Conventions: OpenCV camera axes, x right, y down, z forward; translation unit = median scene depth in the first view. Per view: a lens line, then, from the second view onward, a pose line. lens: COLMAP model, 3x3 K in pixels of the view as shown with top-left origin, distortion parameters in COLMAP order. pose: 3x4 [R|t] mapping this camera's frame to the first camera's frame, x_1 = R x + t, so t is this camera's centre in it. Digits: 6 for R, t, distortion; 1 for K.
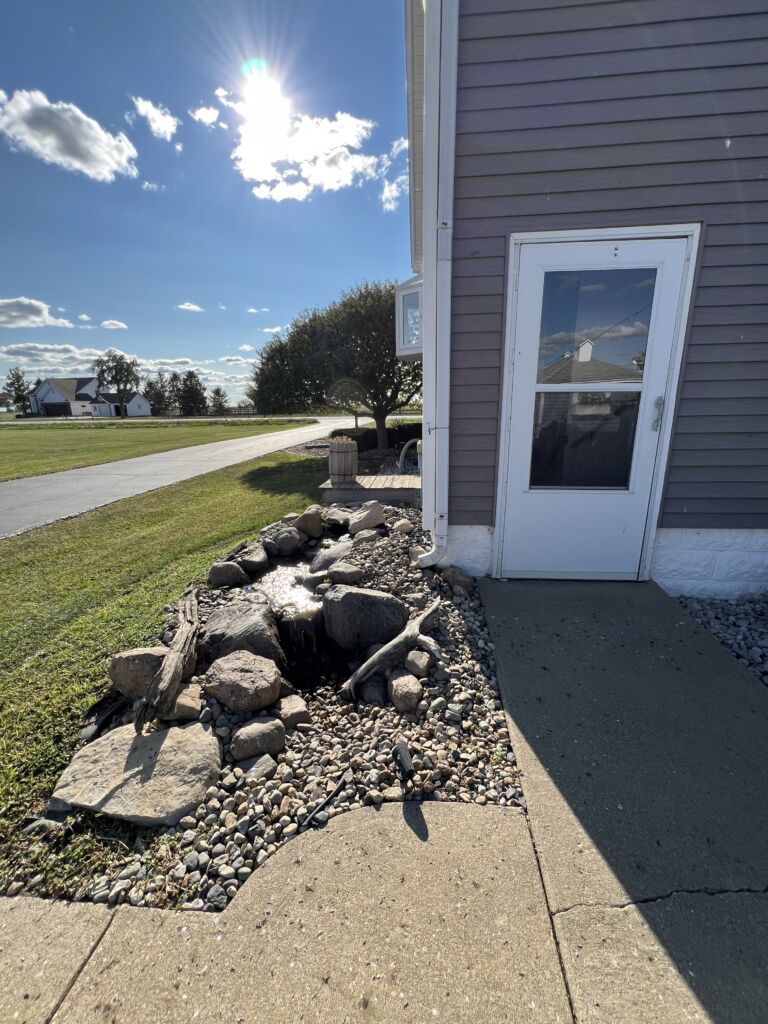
lens RADIAL K [[409.4, 0, 387.6], [0, 409.4, 511.1], [0, 0, 1]] dist [-0.000675, -0.000666]
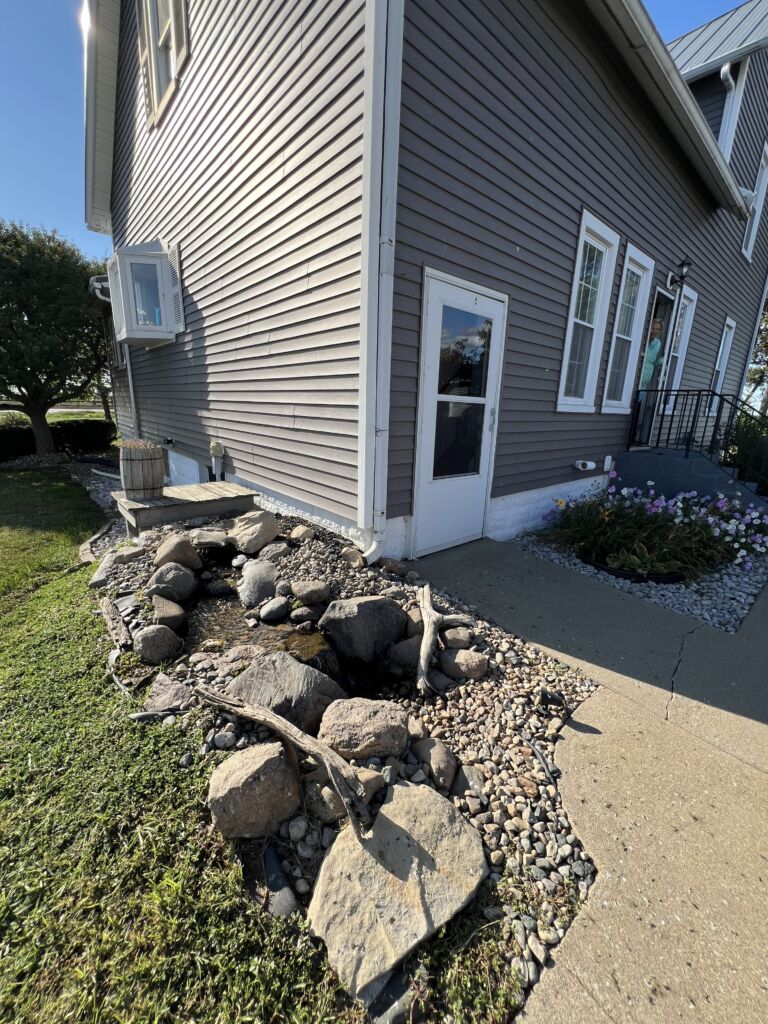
lens RADIAL K [[409.4, 0, 386.6], [0, 409.4, 510.5], [0, 0, 1]] dist [-0.000675, -0.000666]
pose [[0.689018, -0.144208, 0.710252, -0.855158], [0.139226, 0.988088, 0.065556, -0.085785], [-0.711245, 0.053716, 0.700889, 0.338663]]
